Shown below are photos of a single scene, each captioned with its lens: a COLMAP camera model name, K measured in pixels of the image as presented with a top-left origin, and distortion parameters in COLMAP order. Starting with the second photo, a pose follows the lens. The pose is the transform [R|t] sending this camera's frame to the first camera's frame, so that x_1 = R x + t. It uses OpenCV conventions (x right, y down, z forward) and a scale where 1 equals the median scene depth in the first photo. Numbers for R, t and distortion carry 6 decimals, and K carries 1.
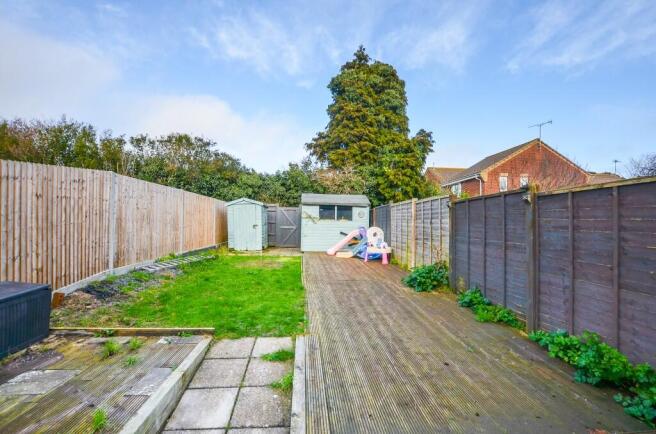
lens RADIAL K [[296.6, 0, 329.0], [0, 296.6, 221.2], [0, 0, 1]] dist [-0.023149, 0.001603]
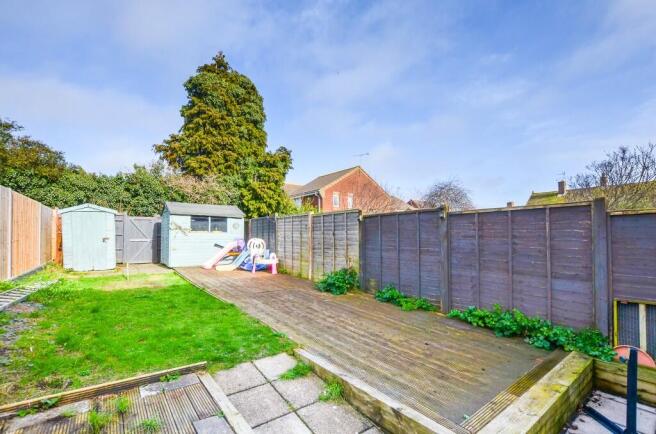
lens RADIAL K [[291.2, 0, 318.7], [0, 291.2, 230.8], [0, 0, 1]] dist [-0.021374, 0.003069]
pose [[0.860354, -0.002225, 0.509693, -0.326683], [0.004617, 0.999983, -0.003428, -0.003230], [-0.509677, 0.005303, 0.860350, 0.075956]]
